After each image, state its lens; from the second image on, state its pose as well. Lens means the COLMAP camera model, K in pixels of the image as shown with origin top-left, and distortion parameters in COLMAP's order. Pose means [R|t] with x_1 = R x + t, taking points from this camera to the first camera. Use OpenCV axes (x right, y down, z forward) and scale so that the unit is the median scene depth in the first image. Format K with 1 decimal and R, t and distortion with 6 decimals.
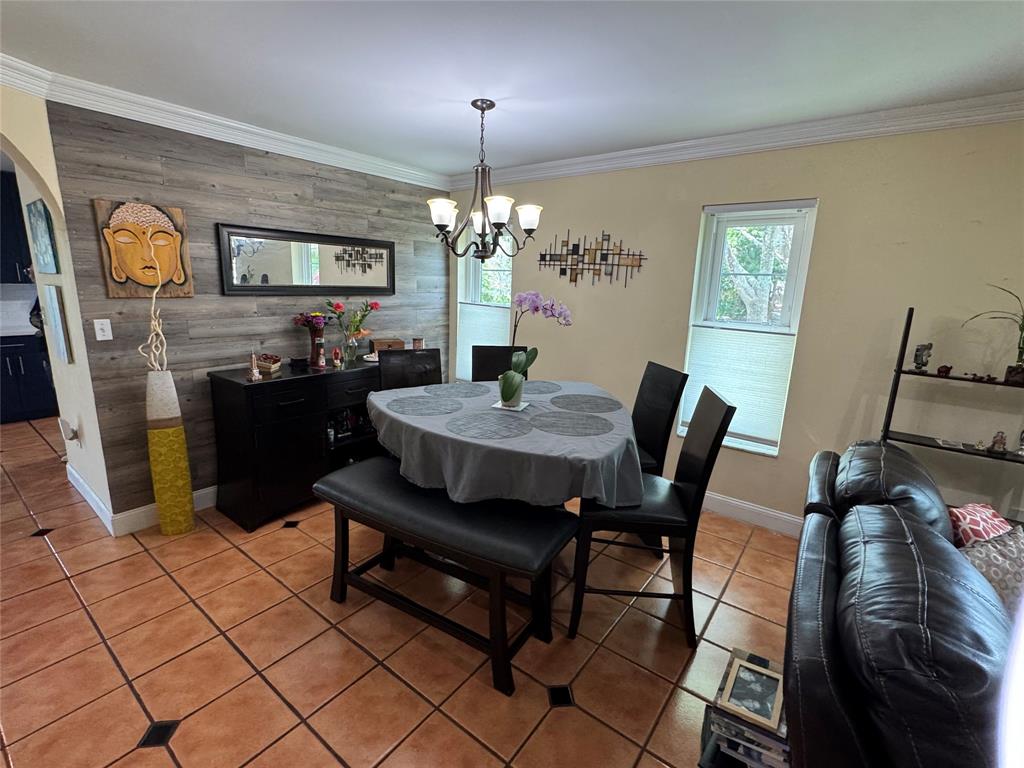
lens RADIAL K [[468.9, 0, 507.0], [0, 468.9, 383.8], [0, 0, 1]] dist [0.000562, -0.002557]
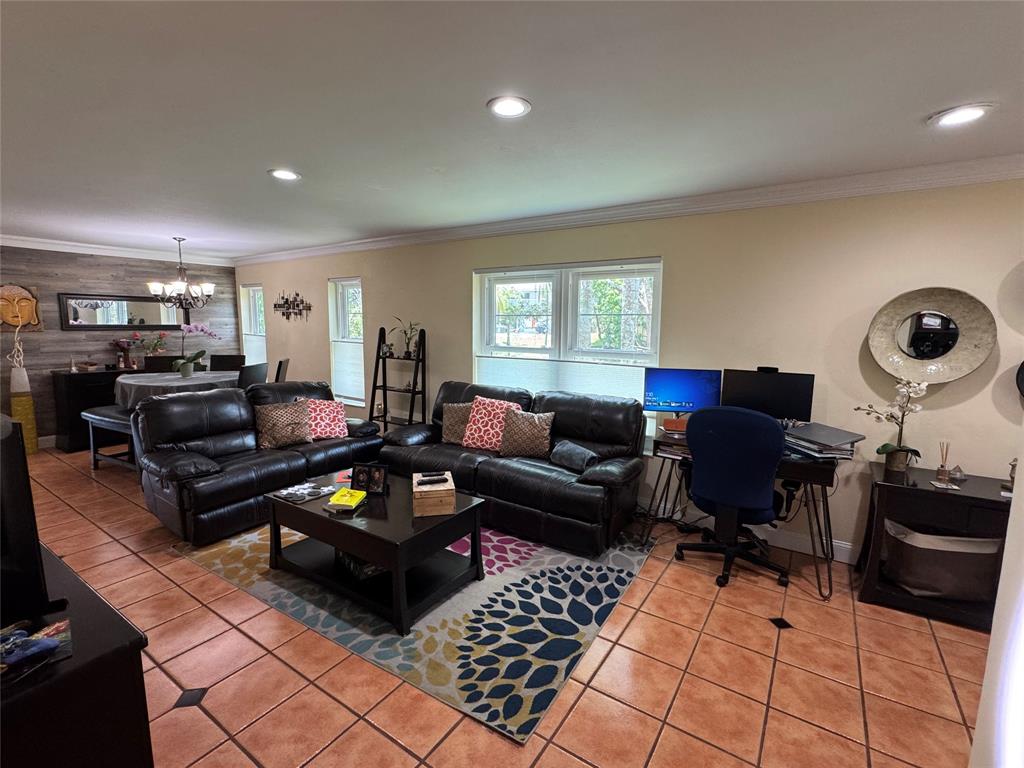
lens RADIAL K [[468.9, 0, 515.8], [0, 468.9, 385.2], [0, 0, 1]] dist [0.000562, -0.002557]
pose [[0.998418, -0.028657, 0.048383, 1.050233], [0.032601, 0.996033, -0.082795, 0.231392], [-0.045818, 0.084242, 0.995391, -0.879355]]
